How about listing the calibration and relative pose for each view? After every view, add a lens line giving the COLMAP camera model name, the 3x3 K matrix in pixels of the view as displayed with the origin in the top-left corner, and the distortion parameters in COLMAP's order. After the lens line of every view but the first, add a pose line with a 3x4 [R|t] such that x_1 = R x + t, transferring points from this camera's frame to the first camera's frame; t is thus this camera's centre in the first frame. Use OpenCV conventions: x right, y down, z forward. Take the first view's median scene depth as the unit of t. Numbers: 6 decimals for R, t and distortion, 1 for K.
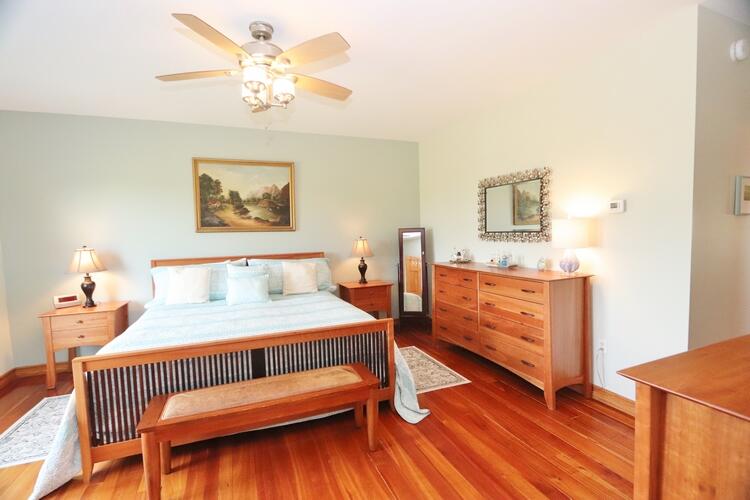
lens RADIAL K [[345.2, 0, 373.4], [0, 345.2, 251.6], [0, 0, 1]] dist [0.000910, 0.000200]
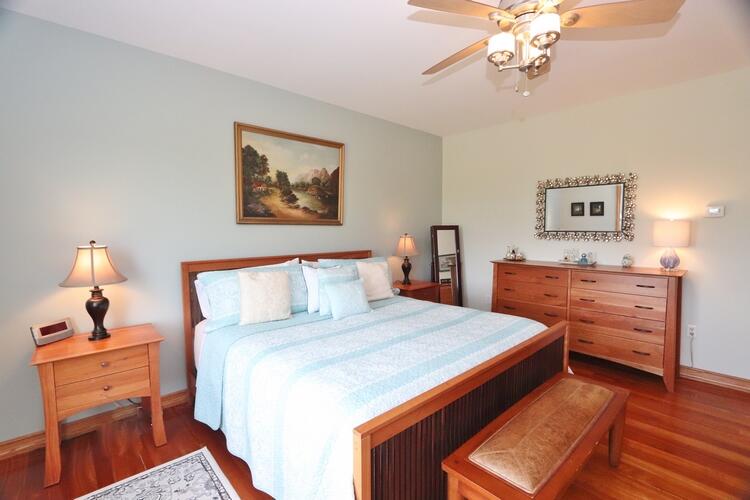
lens RADIAL K [[345.2, 0, 375.6], [0, 345.2, 251.1], [0, 0, 1]] dist [0.000910, 0.000200]
pose [[0.931426, -0.001823, 0.363927, -0.503175], [-0.000336, 0.999983, 0.005869, -0.001806], [-0.363932, -0.005589, 0.931409, 0.203158]]
